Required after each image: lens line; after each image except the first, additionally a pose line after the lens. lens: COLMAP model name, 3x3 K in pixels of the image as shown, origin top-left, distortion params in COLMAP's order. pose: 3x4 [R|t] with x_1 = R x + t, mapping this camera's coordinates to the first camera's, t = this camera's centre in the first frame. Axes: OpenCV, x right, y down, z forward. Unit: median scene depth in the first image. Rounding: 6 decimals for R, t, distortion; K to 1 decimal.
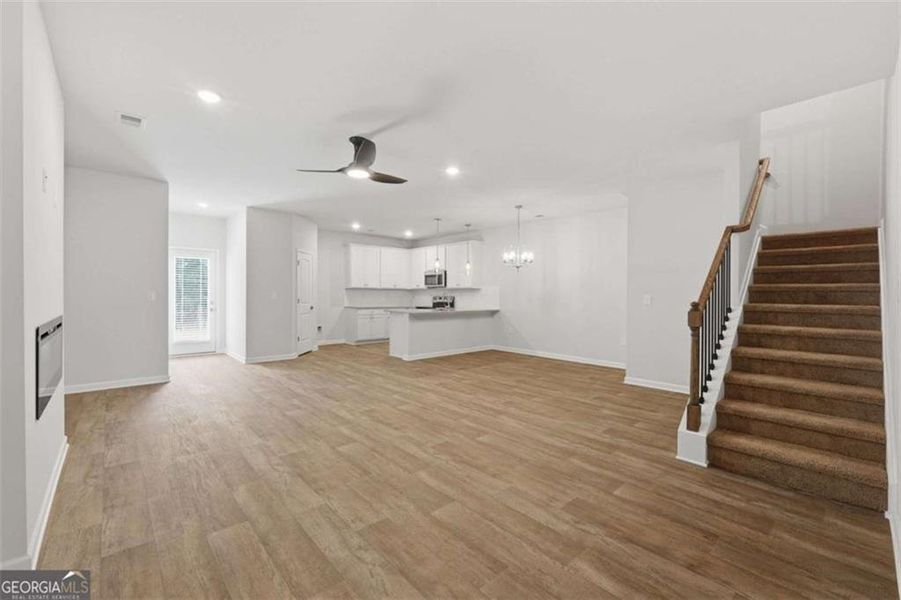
lens RADIAL K [[378.0, 0, 442.4], [0, 378.0, 294.2], [0, 0, 1]] dist [-0.020514, 0.000915]
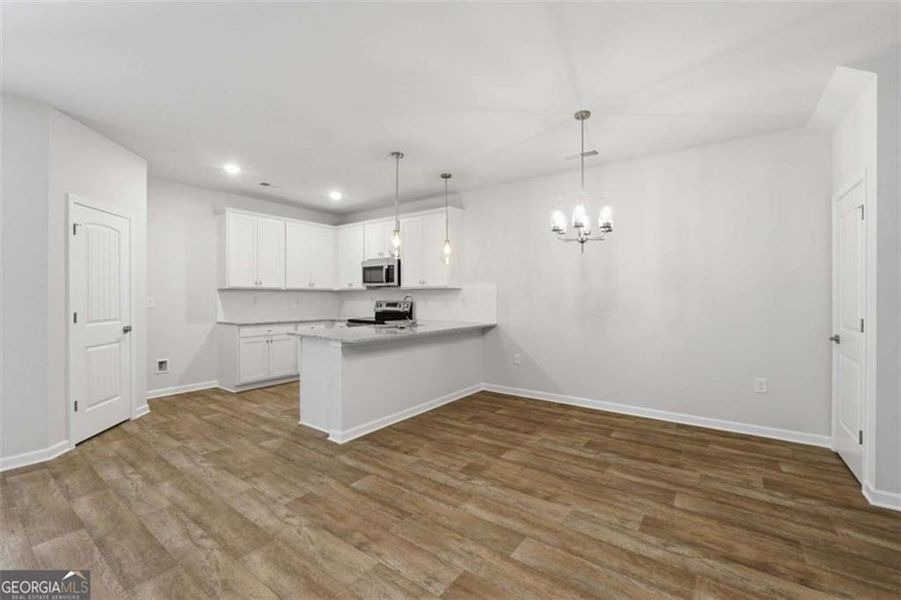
lens RADIAL K [[378.0, 0, 431.8], [0, 378.0, 299.2], [0, 0, 1]] dist [-0.020514, 0.000915]
pose [[0.980181, -0.002767, 0.198087, -0.060332], [0.002705, 0.999996, 0.000585, 0.000819], [-0.198088, -0.000038, 0.980184, 0.407691]]
